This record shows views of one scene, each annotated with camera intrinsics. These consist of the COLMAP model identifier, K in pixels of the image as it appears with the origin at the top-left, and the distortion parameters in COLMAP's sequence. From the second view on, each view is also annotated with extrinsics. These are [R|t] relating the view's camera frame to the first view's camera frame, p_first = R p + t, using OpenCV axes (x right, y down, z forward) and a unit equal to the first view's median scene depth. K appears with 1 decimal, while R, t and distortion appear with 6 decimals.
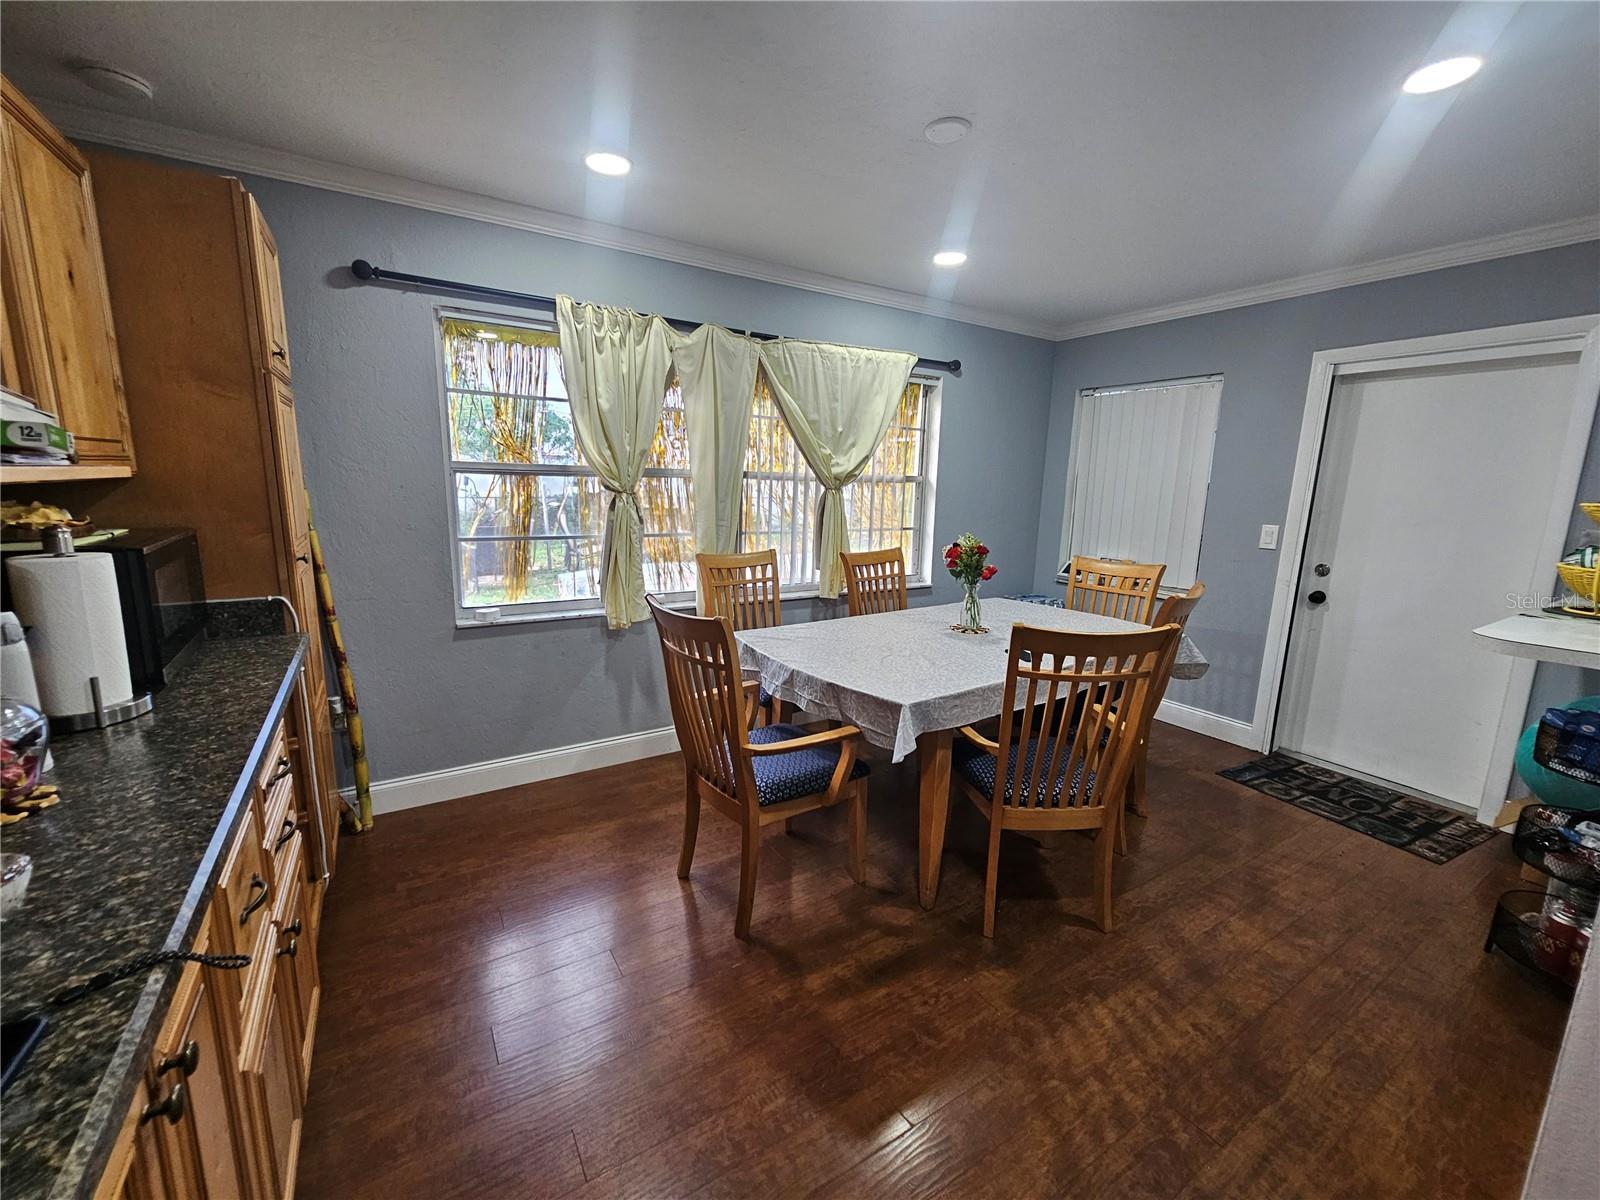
lens RADIAL K [[654.9, 0, 783.6], [0, 654.9, 594.3], [0, 0, 1]] dist [-0.003143, 0.001987]
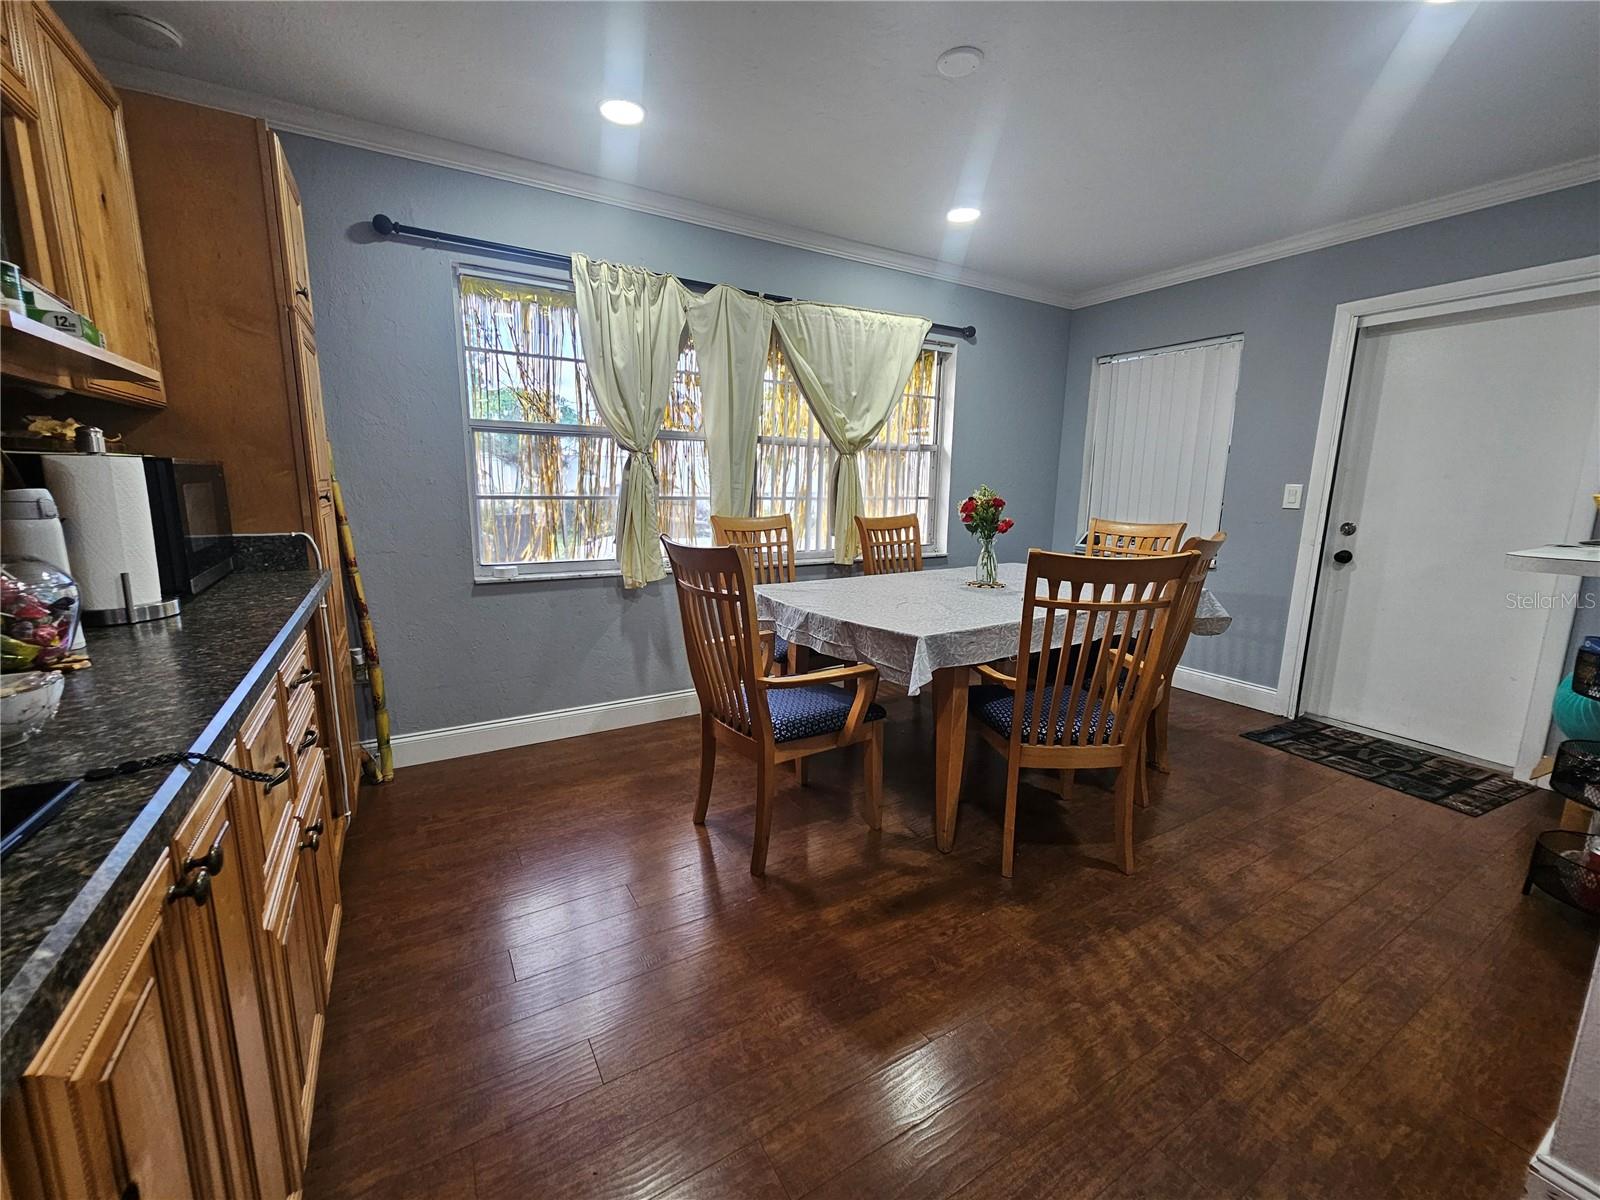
lens RADIAL K [[654.9, 0, 783.0], [0, 654.9, 598.6], [0, 0, 1]] dist [-0.003143, 0.001987]
pose [[0.999689, -0.004906, -0.024447, 0.001058], [0.004735, 0.999964, -0.007056, 0.108356], [0.024481, 0.006938, 0.999676, 0.000765]]
